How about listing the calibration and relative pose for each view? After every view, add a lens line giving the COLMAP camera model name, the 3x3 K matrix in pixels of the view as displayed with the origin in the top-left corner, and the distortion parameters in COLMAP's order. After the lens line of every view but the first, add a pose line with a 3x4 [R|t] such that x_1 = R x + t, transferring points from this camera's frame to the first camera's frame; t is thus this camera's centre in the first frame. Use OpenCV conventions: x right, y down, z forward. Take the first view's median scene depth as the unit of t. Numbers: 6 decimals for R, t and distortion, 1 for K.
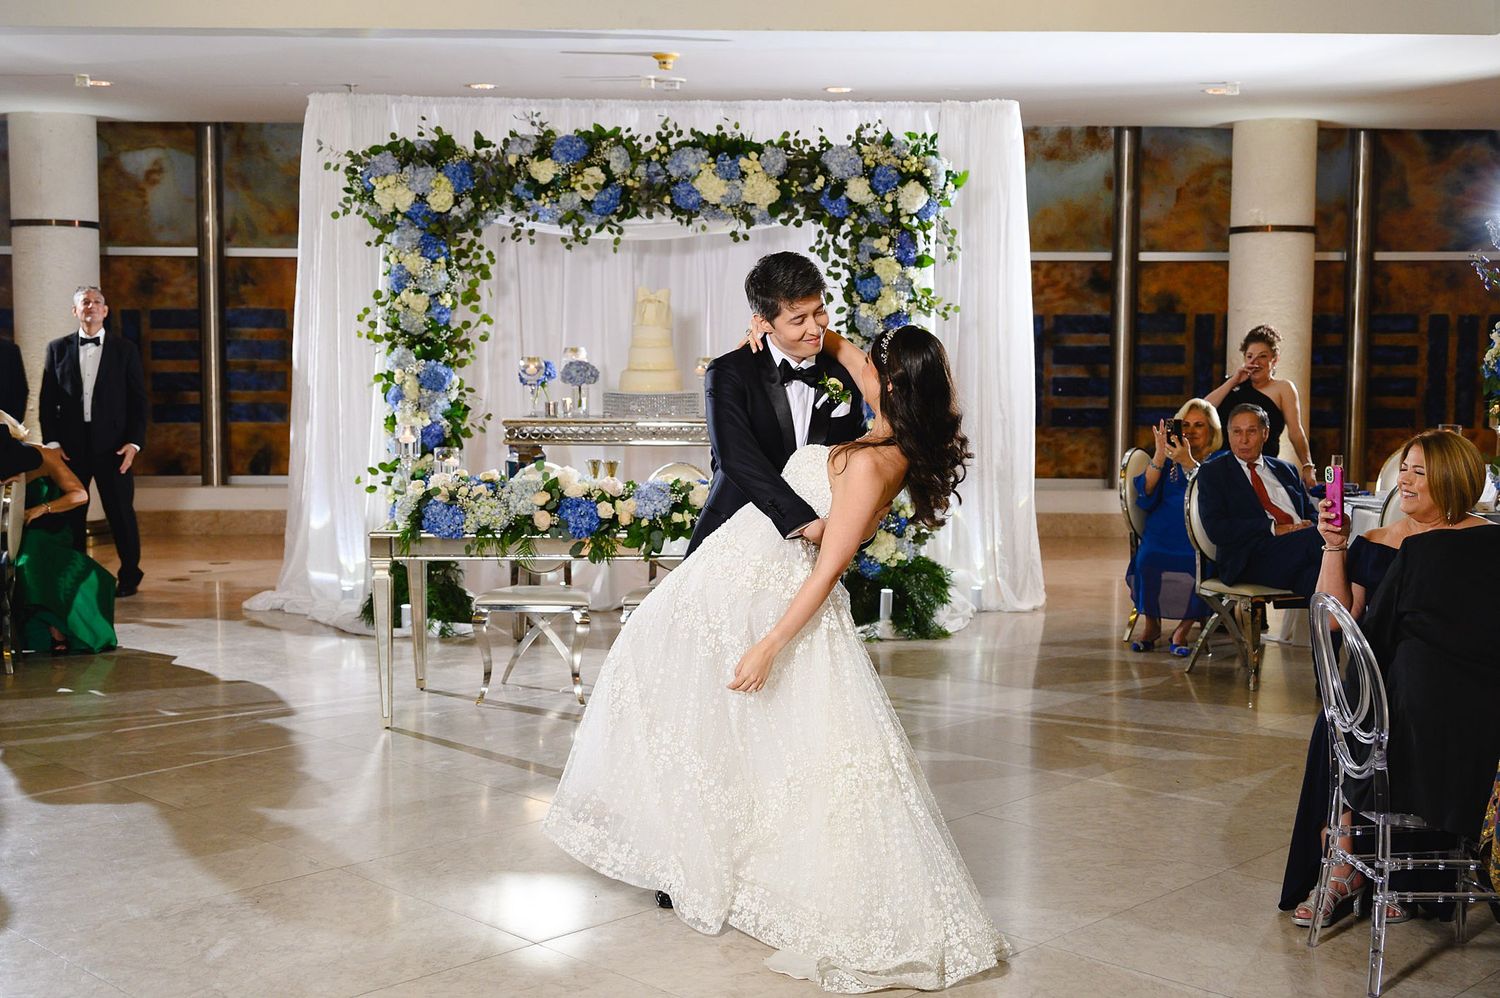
lens RADIAL K [[1764.6, 0, 751.3], [0, 1764.6, 491.5], [0, 0, 1]] dist [0.010461, -0.021634]
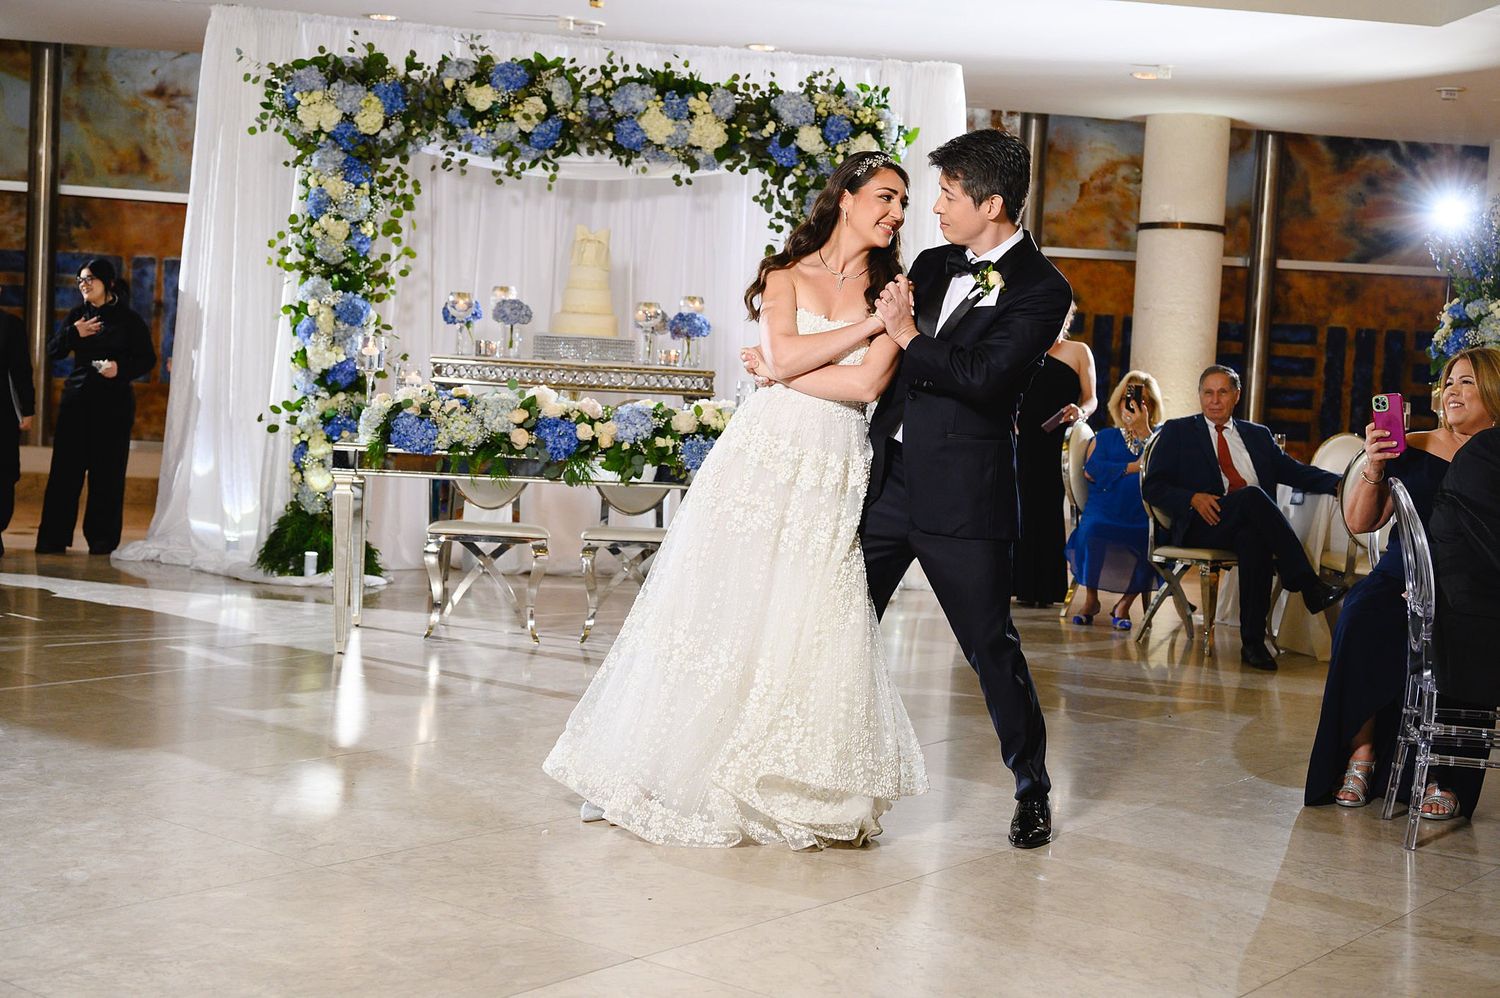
lens RADIAL K [[1938.2, 0, 750.0], [0, 1938.2, 499.0], [0, 0, 1]] dist [0.015477, -0.012936]
pose [[0.992234, 0.040848, 0.117483, -0.086854], [-0.038246, 0.998972, -0.024322, 0.052041], [-0.118355, 0.019640, 0.992777, -0.042962]]
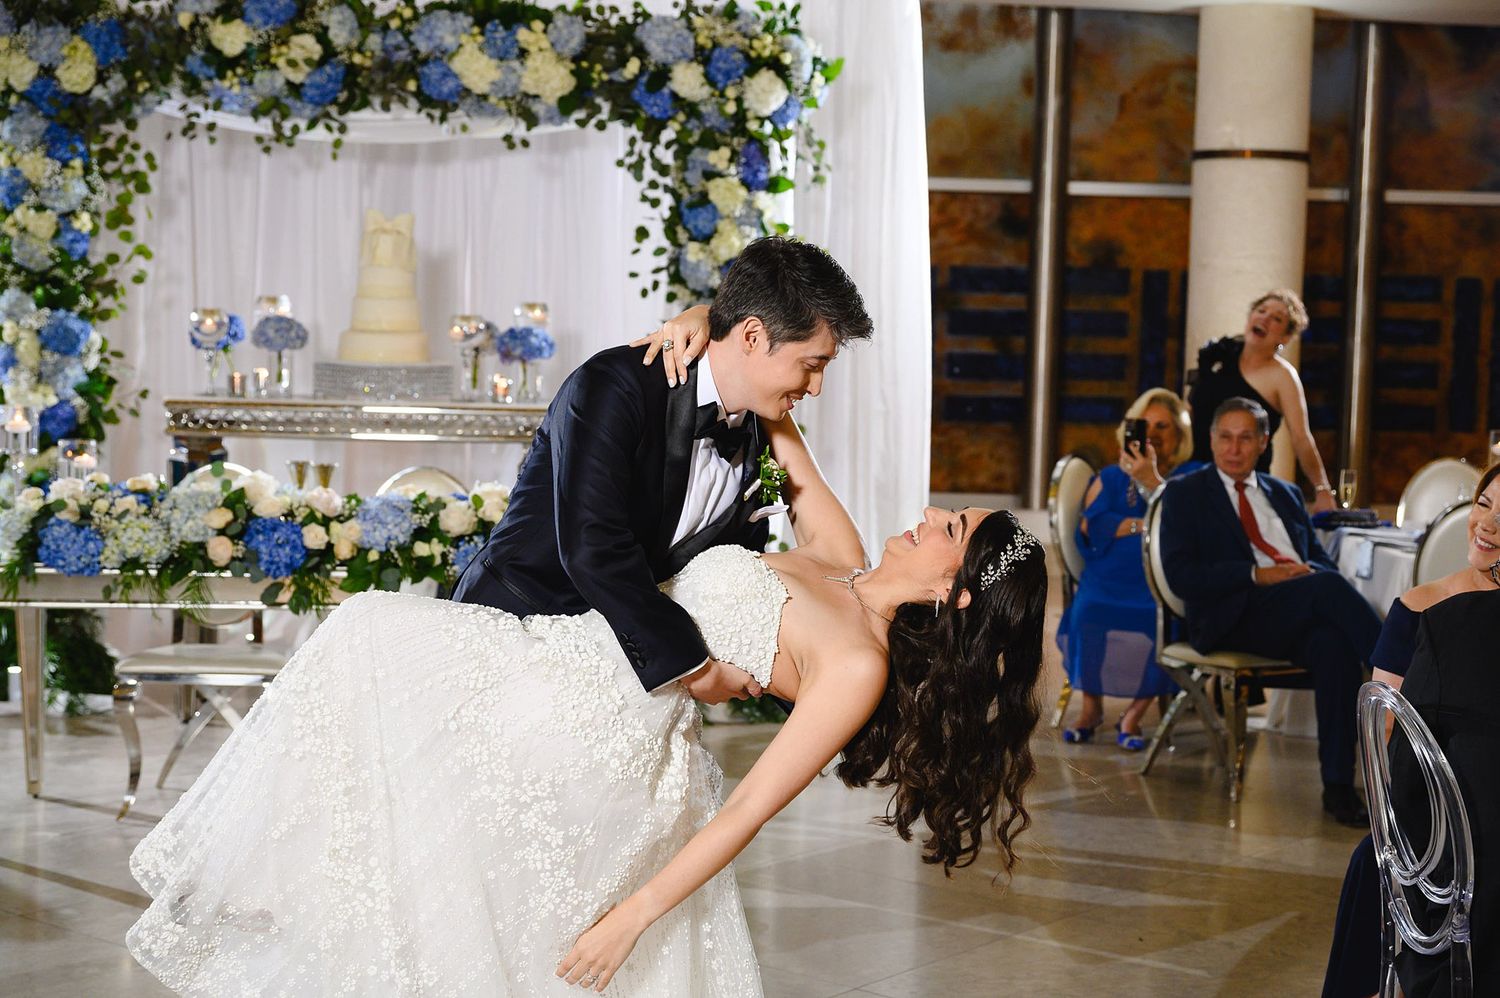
lens RADIAL K [[2415.9, 0, 750.0], [0, 2415.9, 499.0], [0, 0, 1]] dist [0.017032, 0.001457]
pose [[0.995302, 0.014871, 0.095670, -0.003957], [-0.014792, 0.999889, -0.001543, -0.003727], [-0.095682, 0.000120, 0.995412, 0.043811]]
